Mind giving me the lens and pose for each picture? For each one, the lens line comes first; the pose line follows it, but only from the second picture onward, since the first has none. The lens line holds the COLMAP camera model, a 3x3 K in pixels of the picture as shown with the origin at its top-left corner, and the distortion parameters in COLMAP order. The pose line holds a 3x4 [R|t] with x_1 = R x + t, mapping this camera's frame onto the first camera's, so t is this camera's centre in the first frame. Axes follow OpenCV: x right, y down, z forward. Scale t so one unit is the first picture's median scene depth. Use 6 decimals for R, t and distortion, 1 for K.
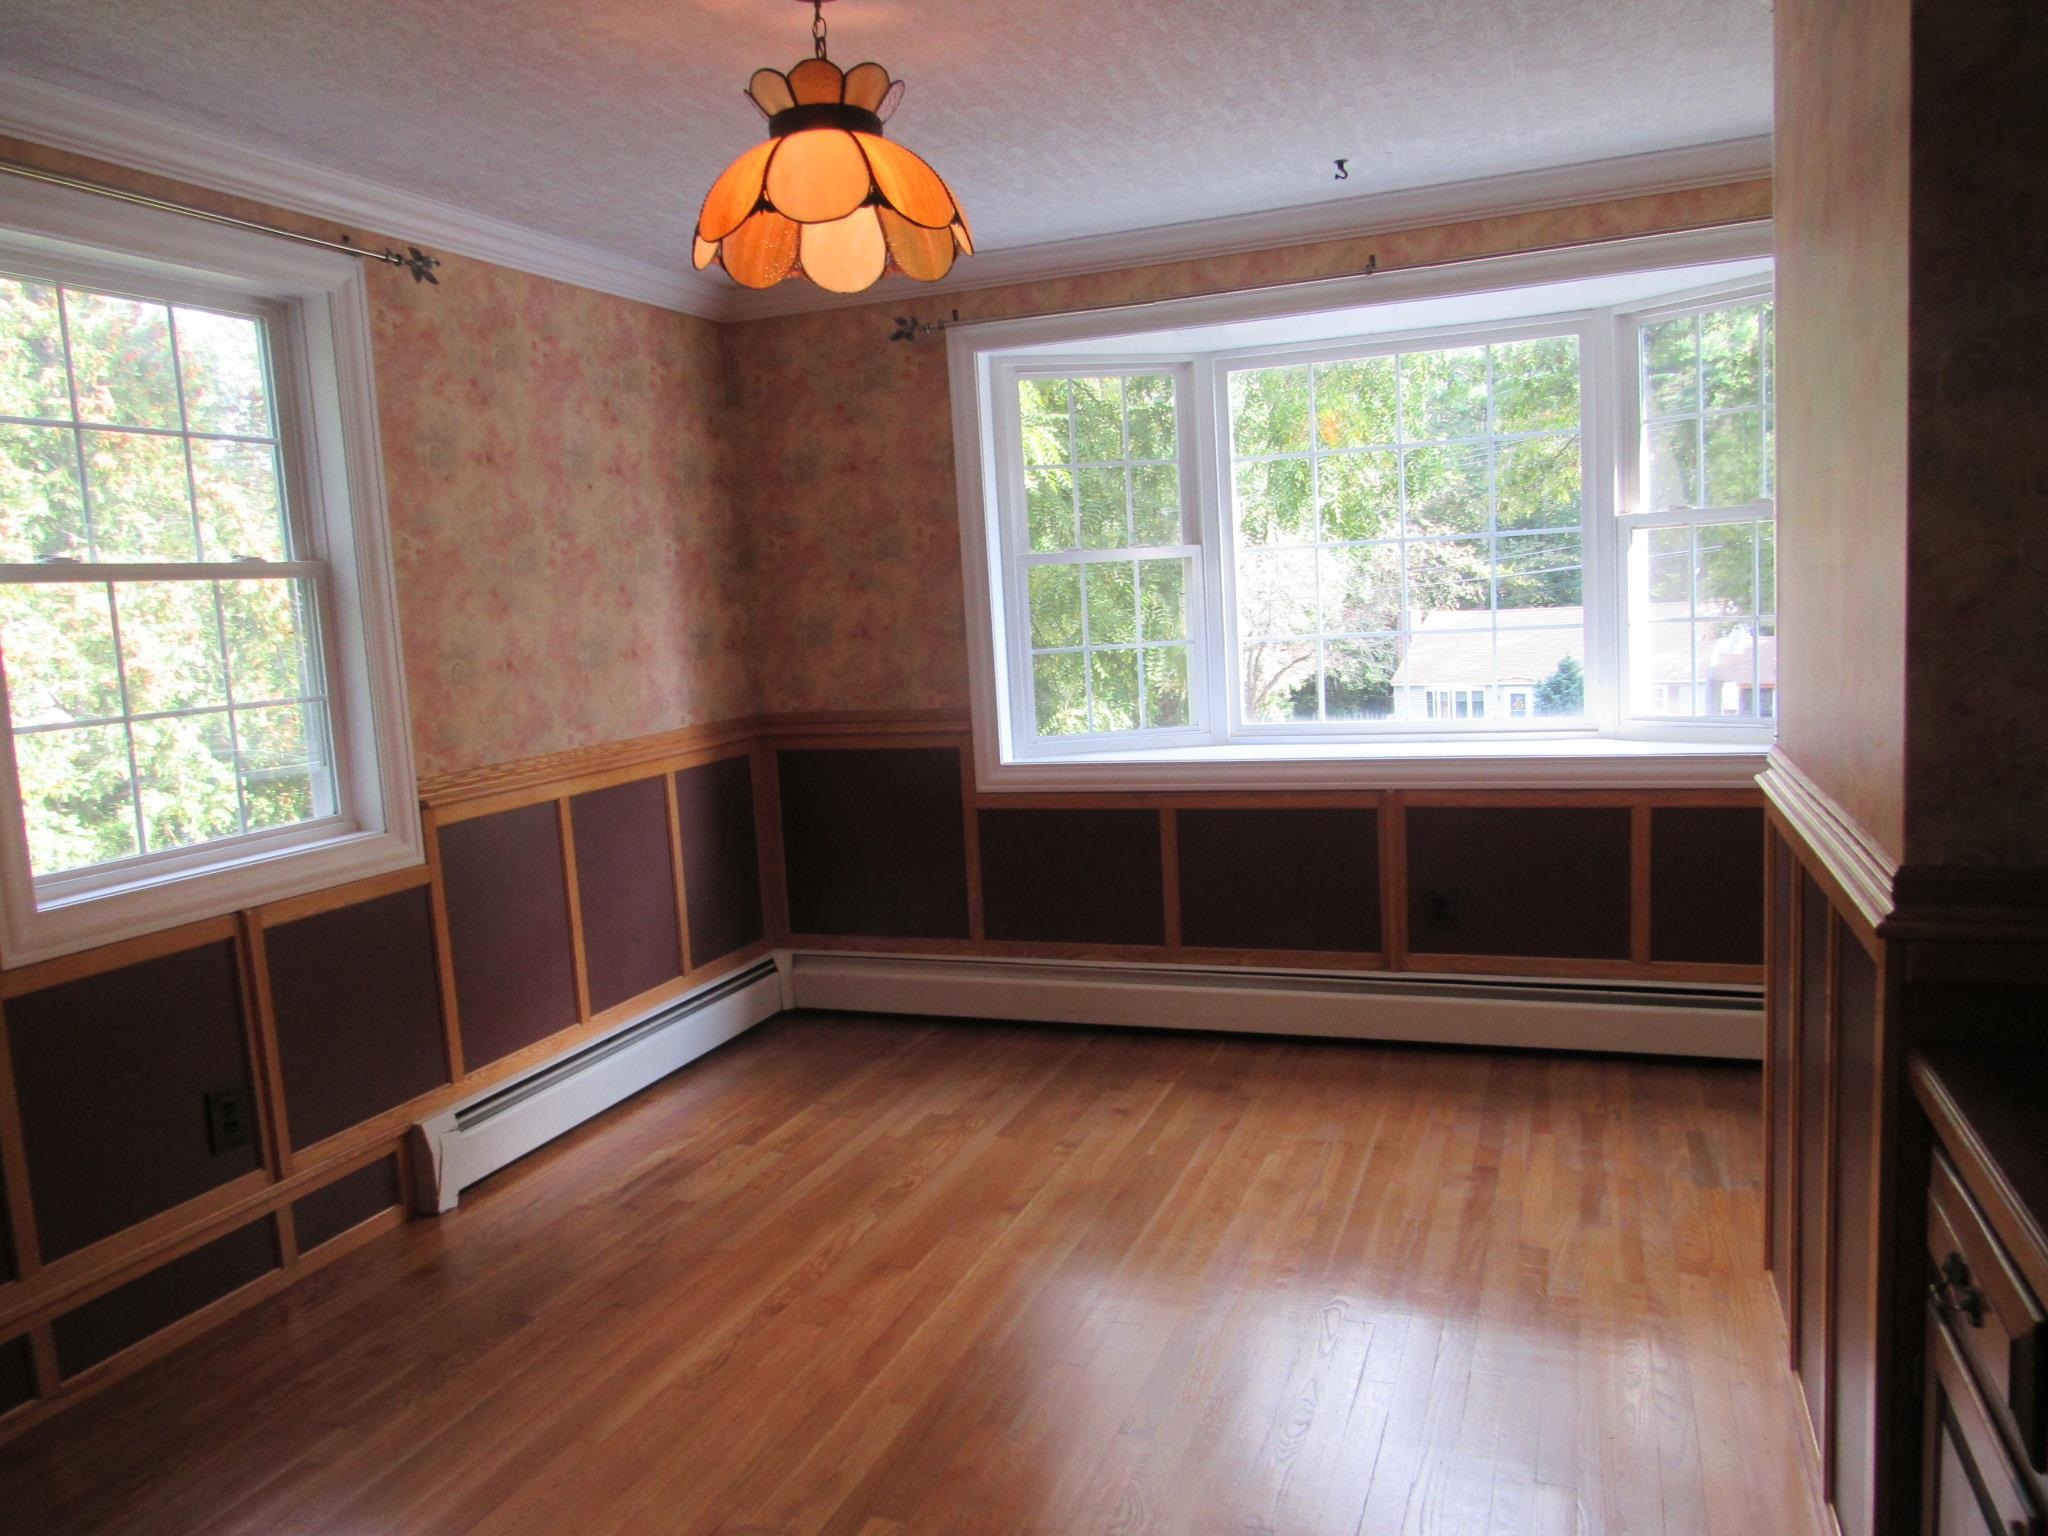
lens RADIAL K [[1460.6, 0, 997.6], [0, 1460.6, 767.6], [0, 0, 1]] dist [-0.031127, 0.009841]
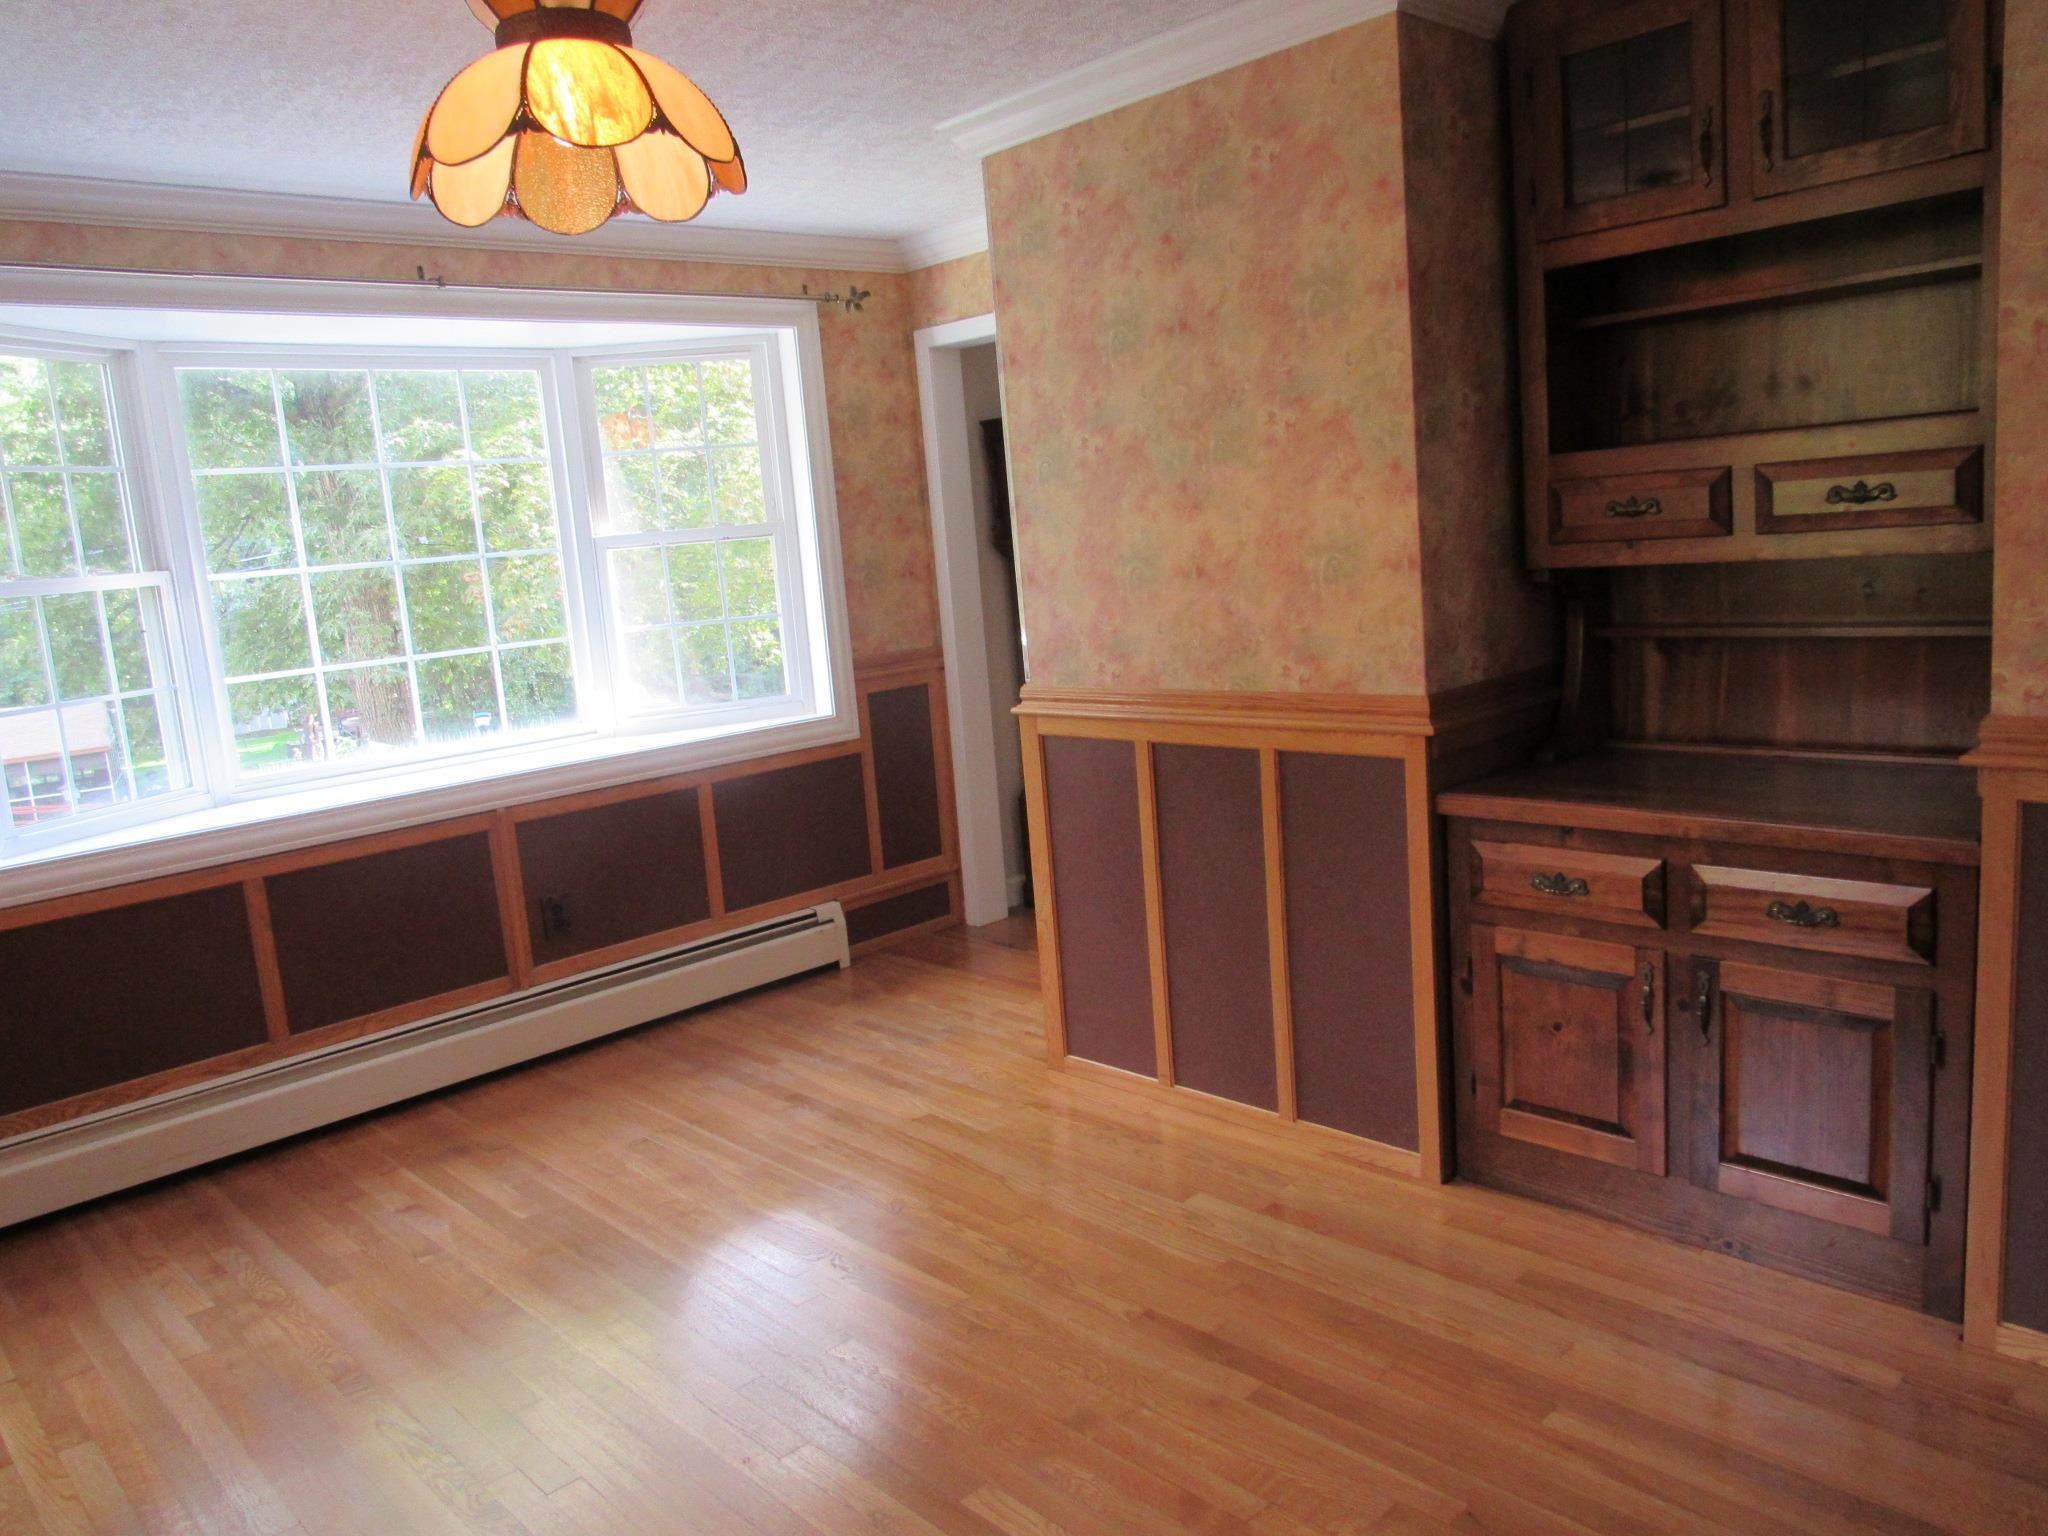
lens RADIAL K [[1460.6, 0, 982.5], [0, 1460.6, 762.6], [0, 0, 1]] dist [-0.031127, 0.009841]
pose [[0.435527, -0.117148, 0.892521, -0.498744], [0.166222, 0.984911, 0.048163, -0.008914], [-0.884696, 0.127380, 0.448428, 0.279662]]
